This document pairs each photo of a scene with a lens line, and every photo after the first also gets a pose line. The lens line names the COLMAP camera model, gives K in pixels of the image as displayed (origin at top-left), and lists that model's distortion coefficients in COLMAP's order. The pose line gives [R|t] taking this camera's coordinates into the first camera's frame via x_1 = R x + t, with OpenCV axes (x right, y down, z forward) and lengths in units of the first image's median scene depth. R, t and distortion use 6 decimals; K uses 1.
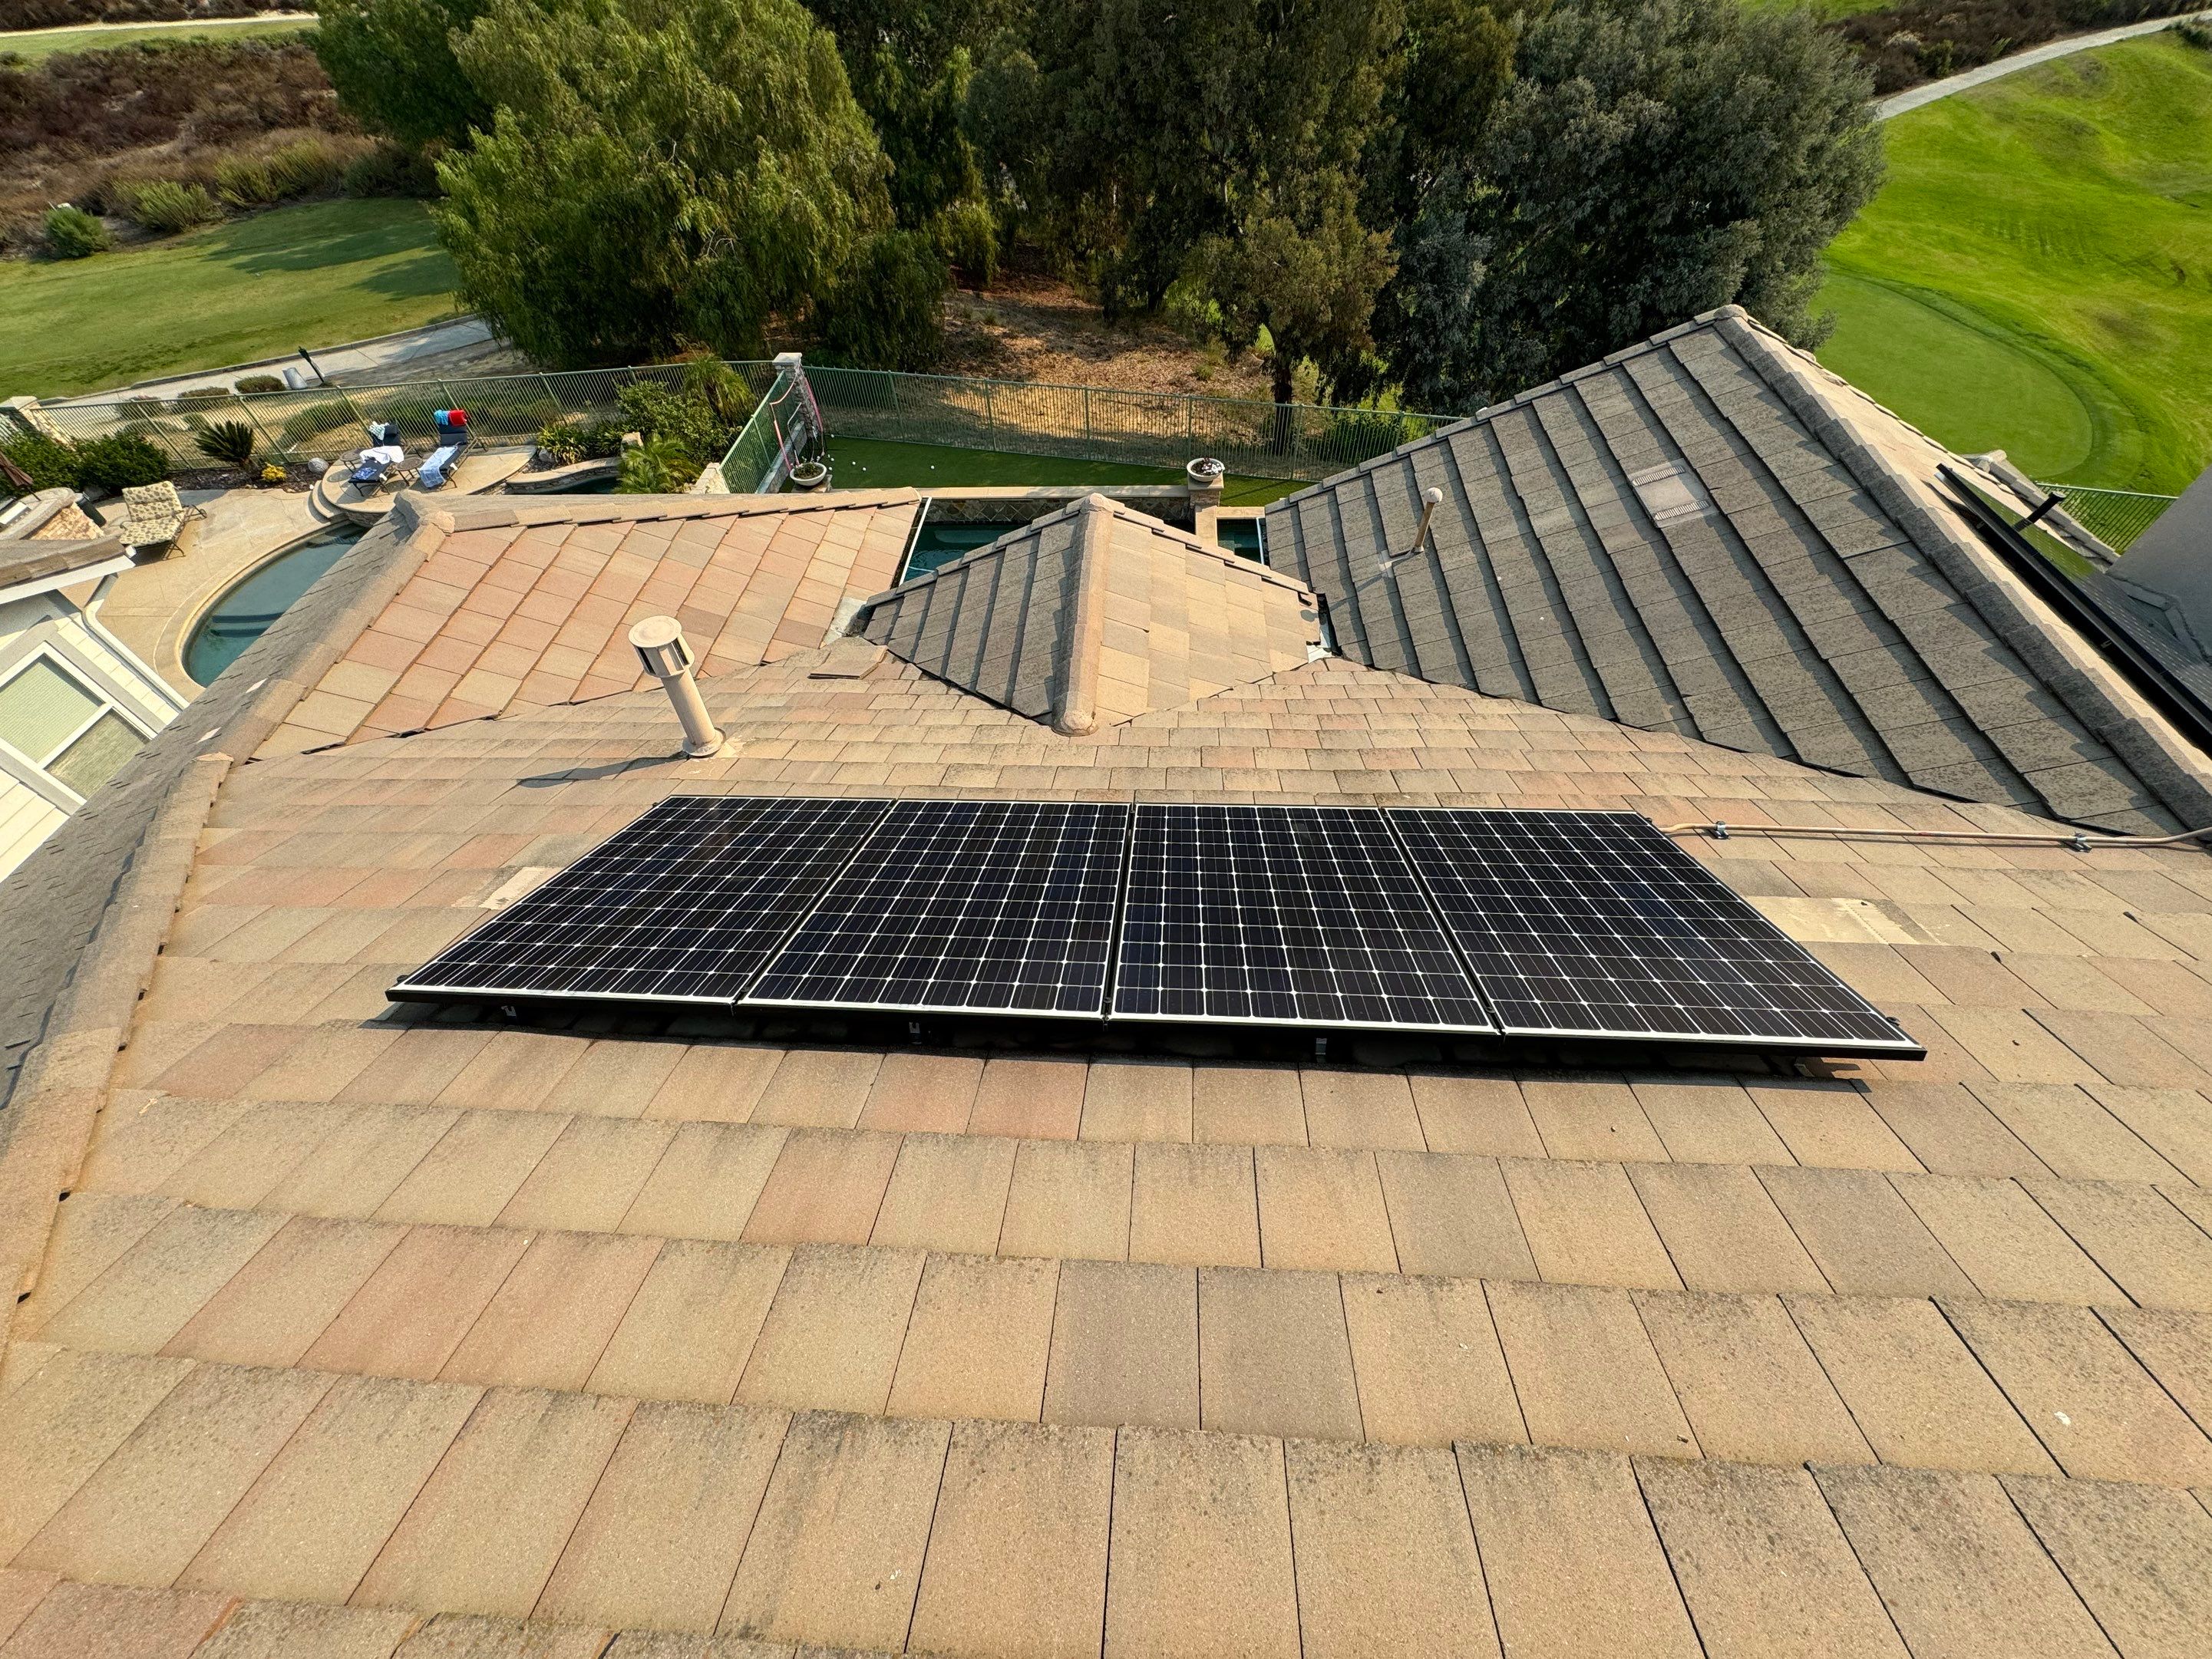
lens RADIAL K [[879.8, 0, 1099.1], [0, 879.8, 825.2], [0, 0, 1]] dist [-0.001175, 0.000043]
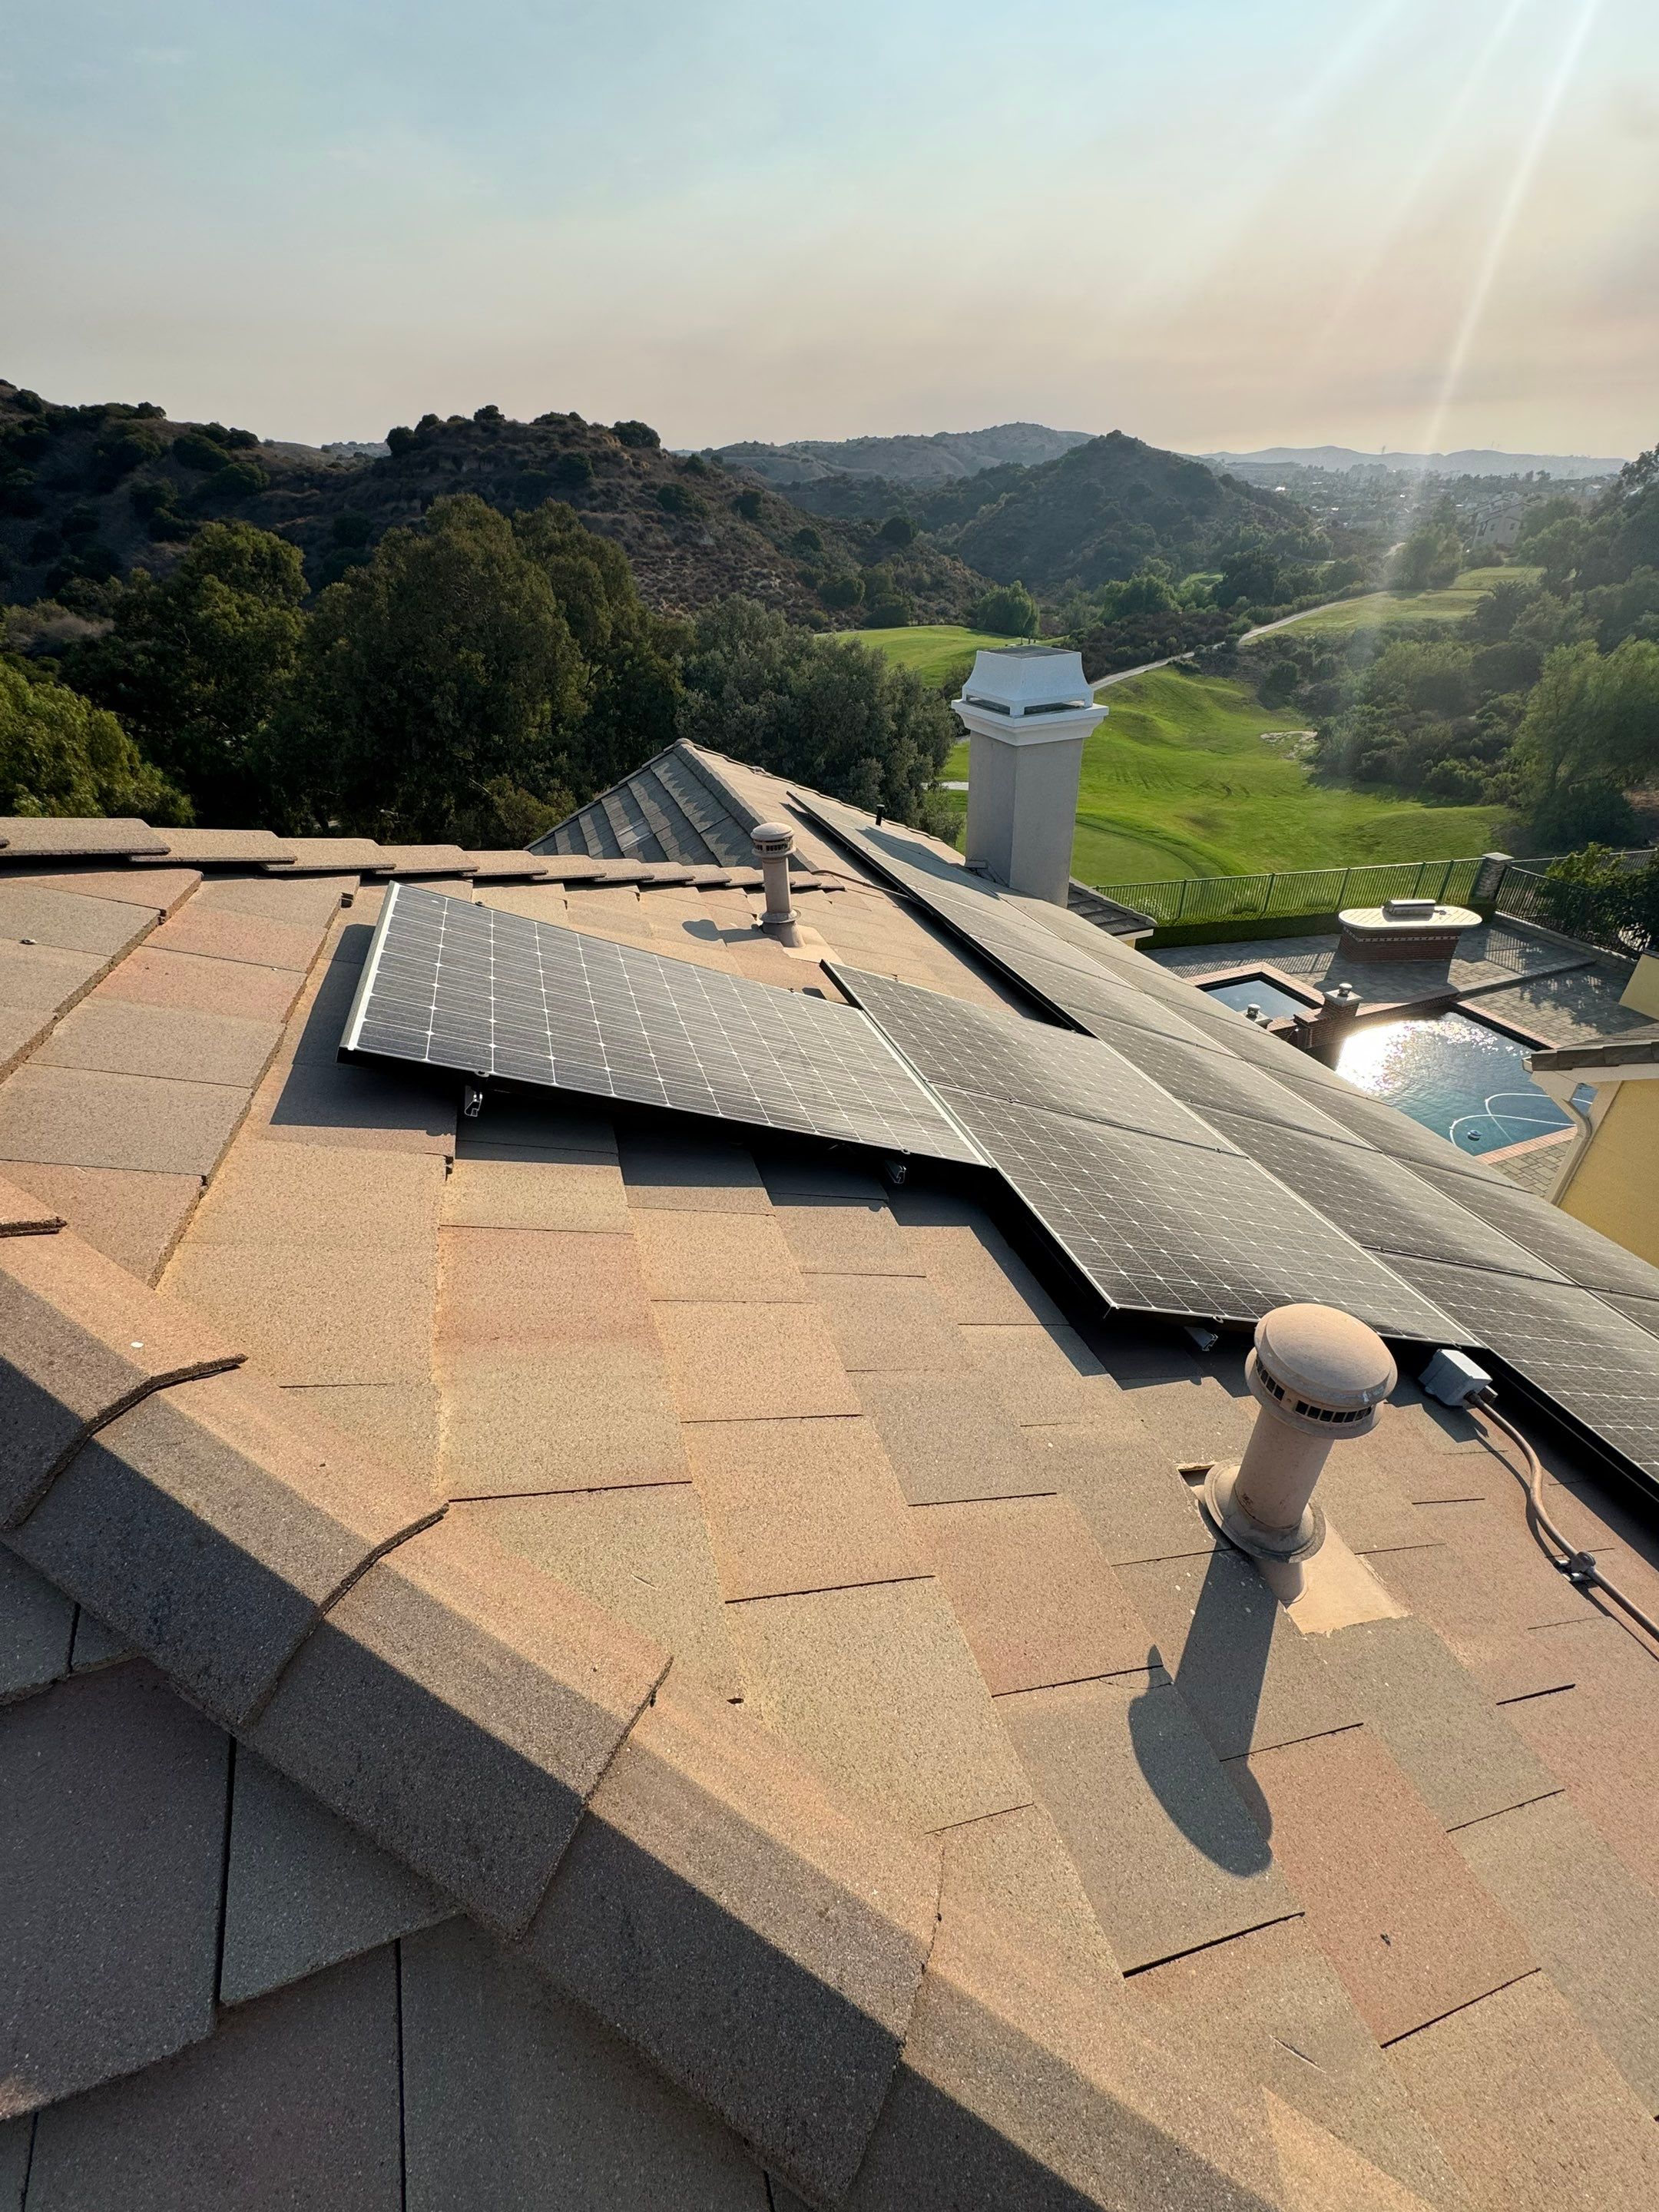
lens RADIAL K [[879.9, 0, 832.6], [0, 879.9, 1105.2], [0, 0, 1]] dist [-0.001175, 0.000043]
pose [[0.928350, -0.209944, 0.306742, 0.479497], [0.295065, 0.918099, -0.264633, 0.576942], [-0.226061, 0.336181, 0.914264, -0.272633]]
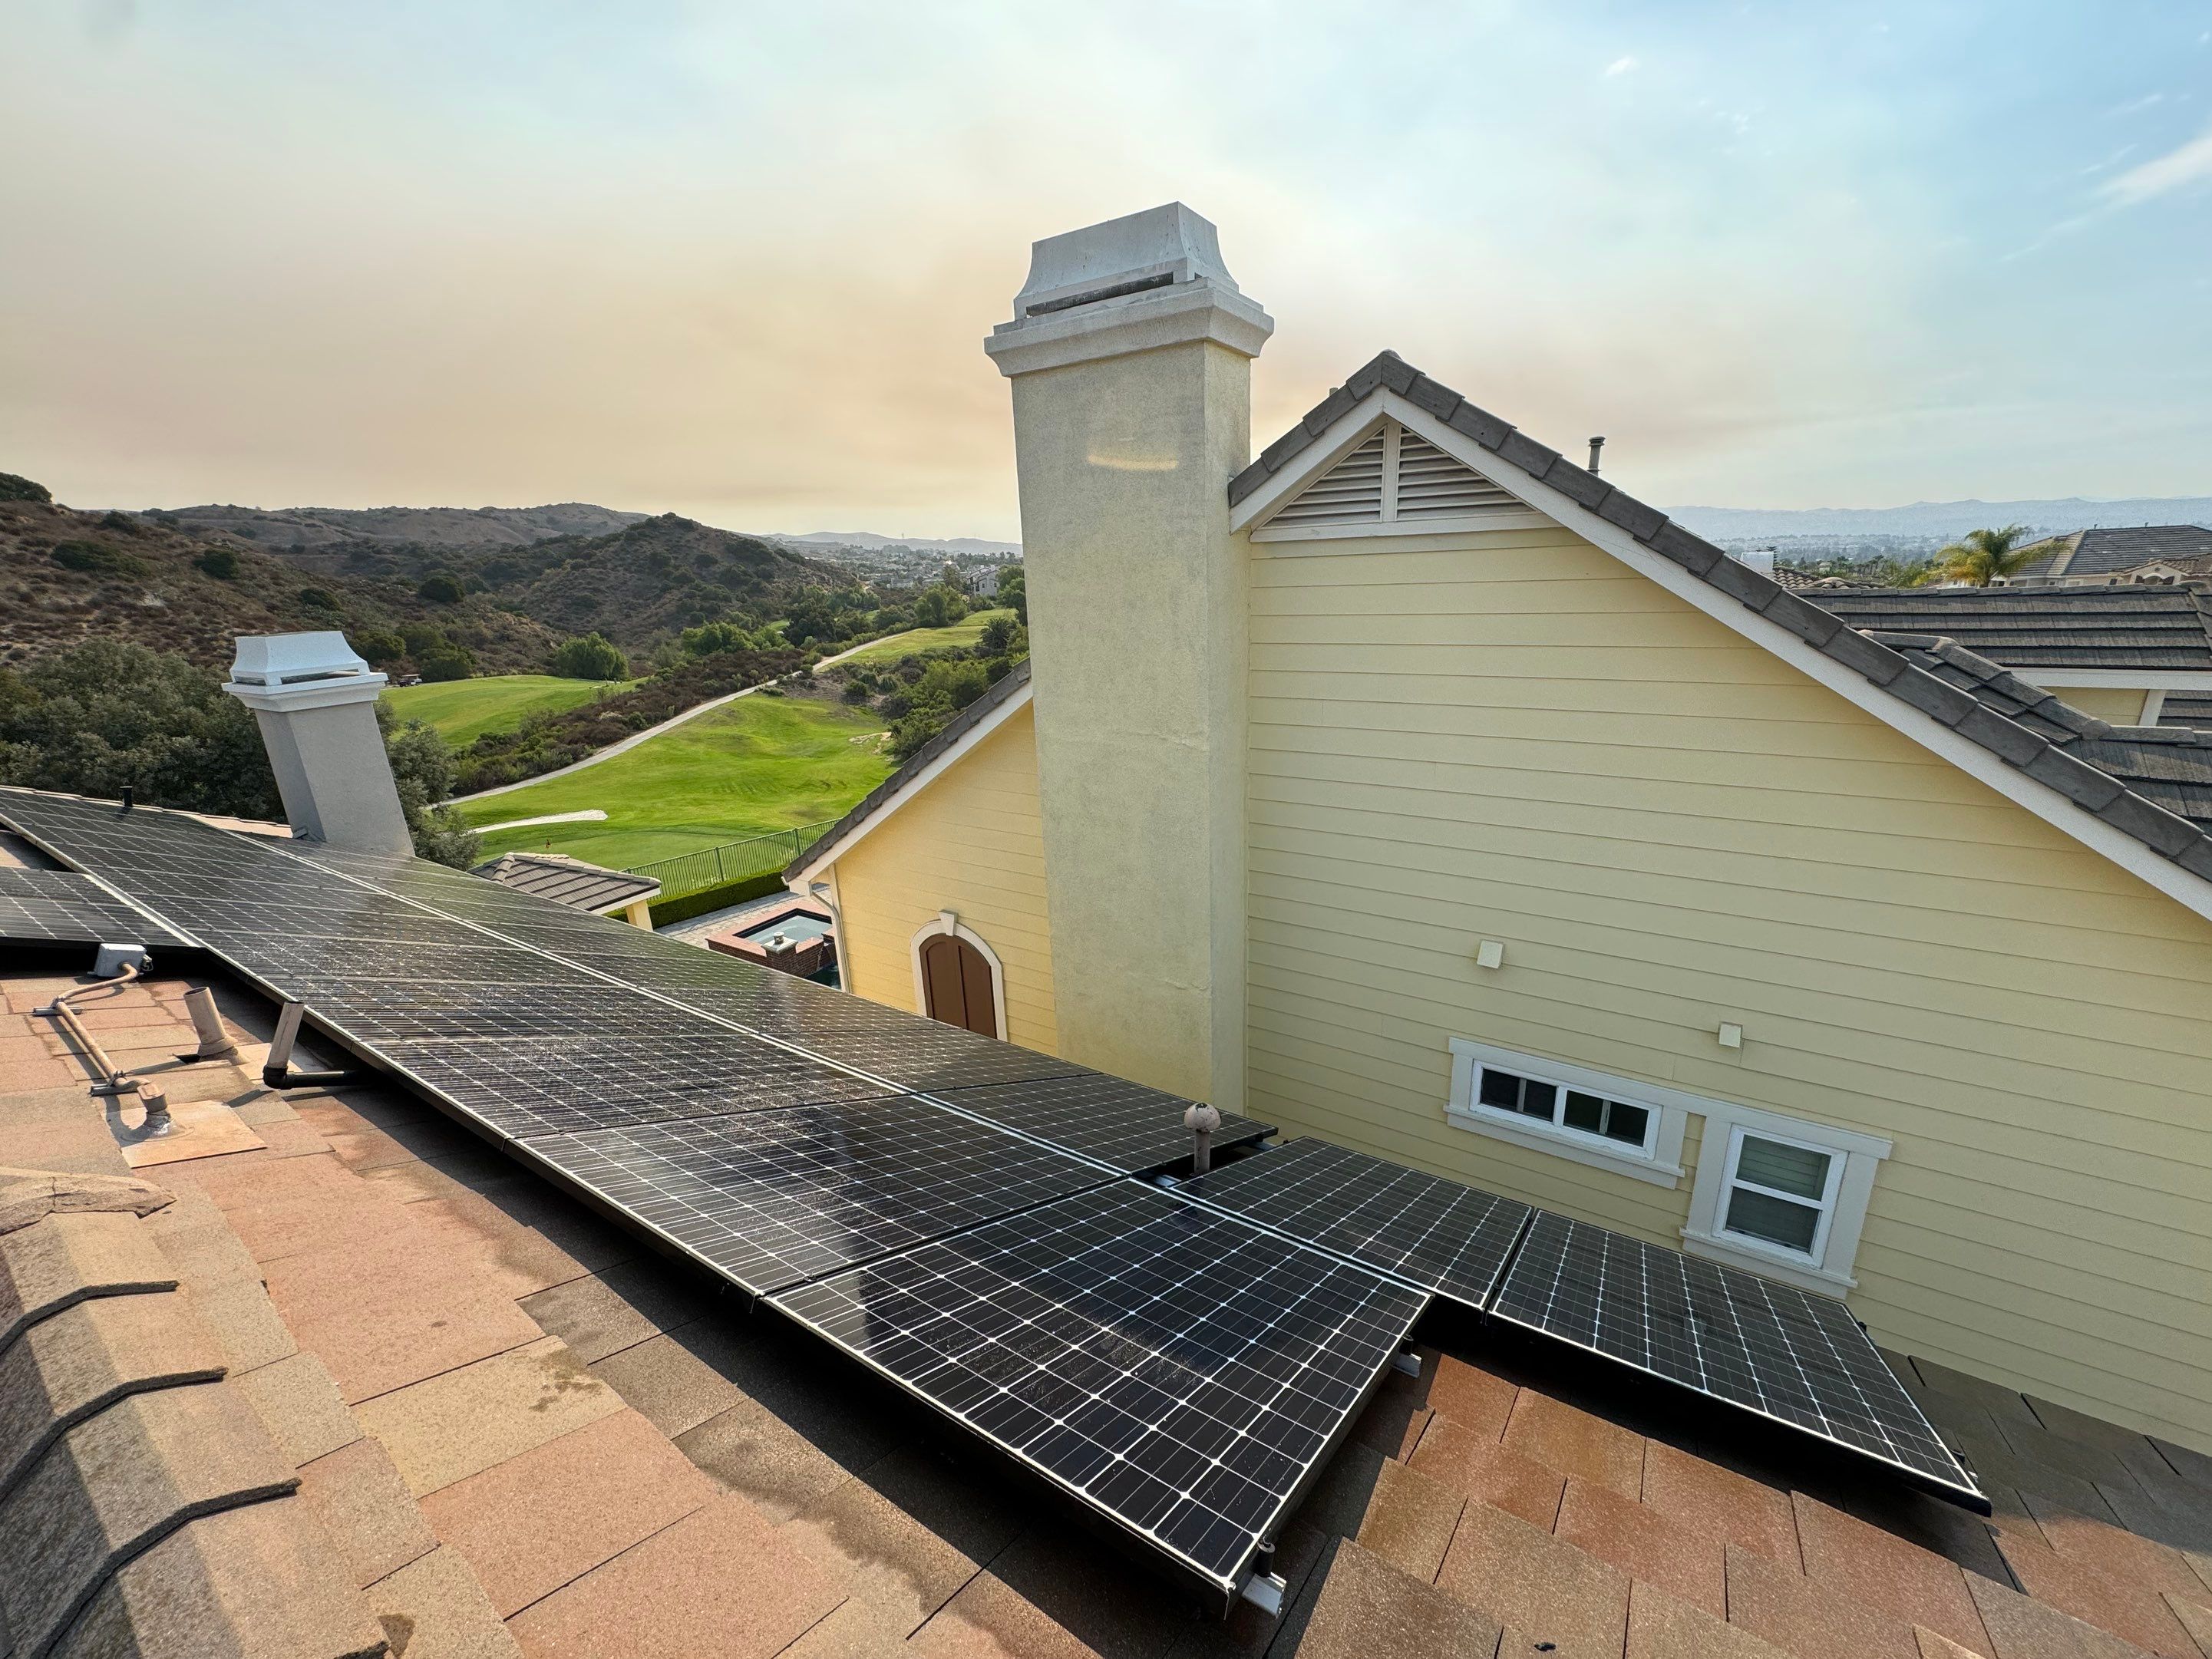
lens RADIAL K [[879.8, 0, 1103.3], [0, 879.8, 824.2], [0, 0, 1]] dist [-0.001175, 0.000043]
pose [[0.487644, -0.236127, 0.840504, 0.732507], [0.688375, 0.696132, -0.203814, 1.248973], [-0.536976, 0.677970, 0.502009, -0.658879]]
